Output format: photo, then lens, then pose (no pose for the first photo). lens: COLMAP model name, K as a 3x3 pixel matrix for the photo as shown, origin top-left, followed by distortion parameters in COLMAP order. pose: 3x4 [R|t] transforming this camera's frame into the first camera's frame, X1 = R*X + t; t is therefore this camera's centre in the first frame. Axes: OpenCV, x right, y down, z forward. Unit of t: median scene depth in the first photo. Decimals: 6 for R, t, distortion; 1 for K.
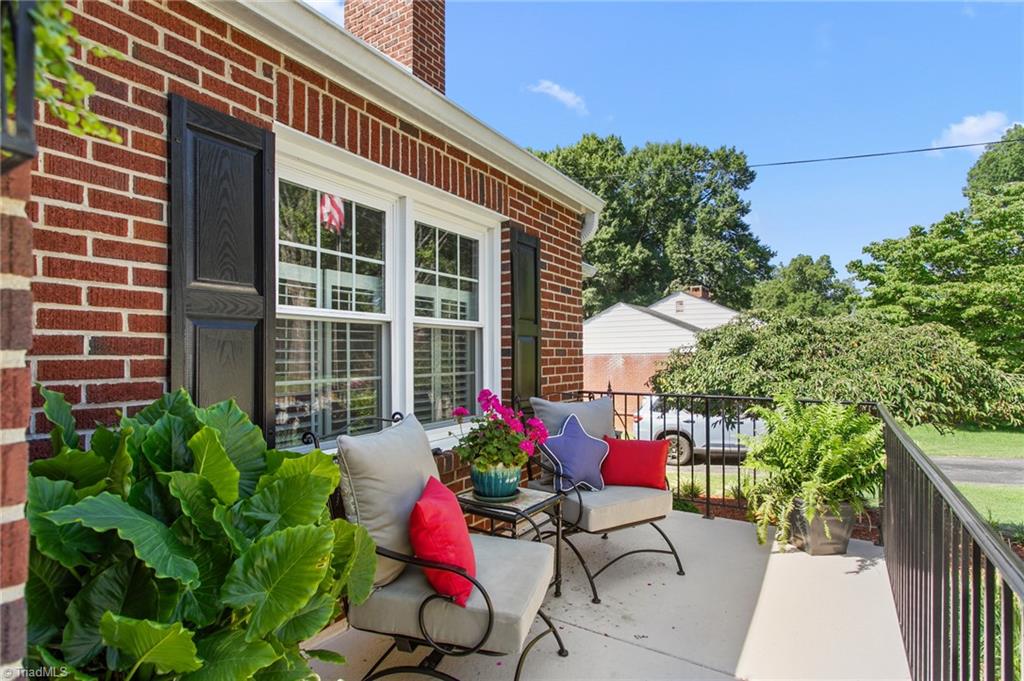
lens RADIAL K [[507.5, 0, 503.8], [0, 507.5, 341.7], [0, 0, 1]] dist [0.005315, 0.002312]
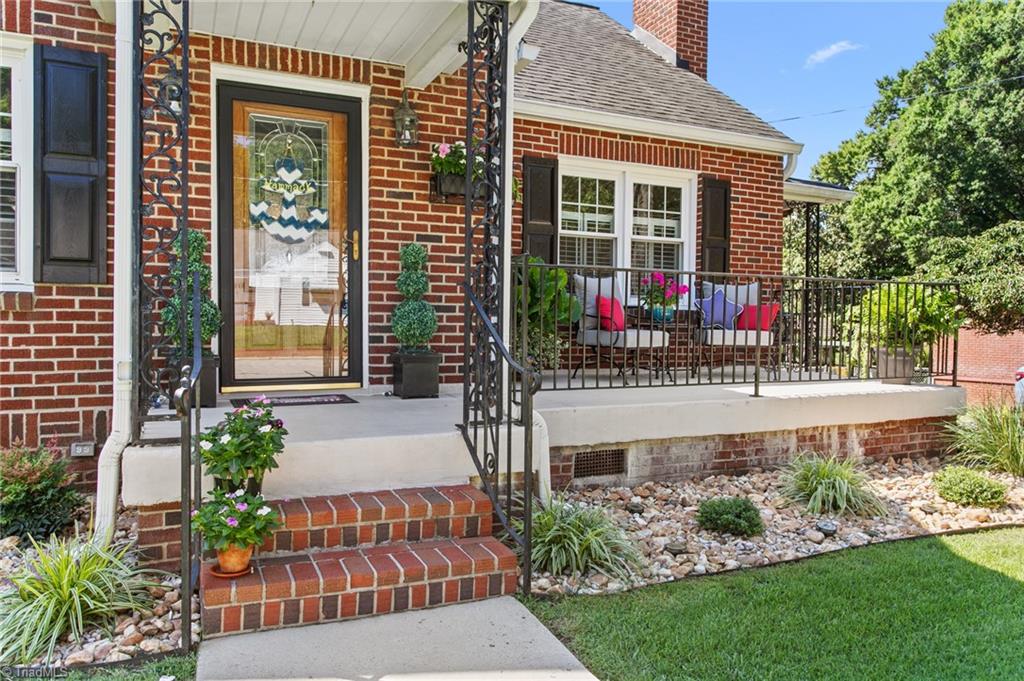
lens RADIAL K [[721.6, 0, 520.7], [0, 721.6, 335.8], [0, 0, 1]] dist [0.014801, 0.007355]
pose [[0.846931, 0.022779, -0.531215, 0.914699], [-0.003611, 0.999305, 0.037093, 0.227672], [0.531690, -0.029497, 0.846425, -1.498467]]
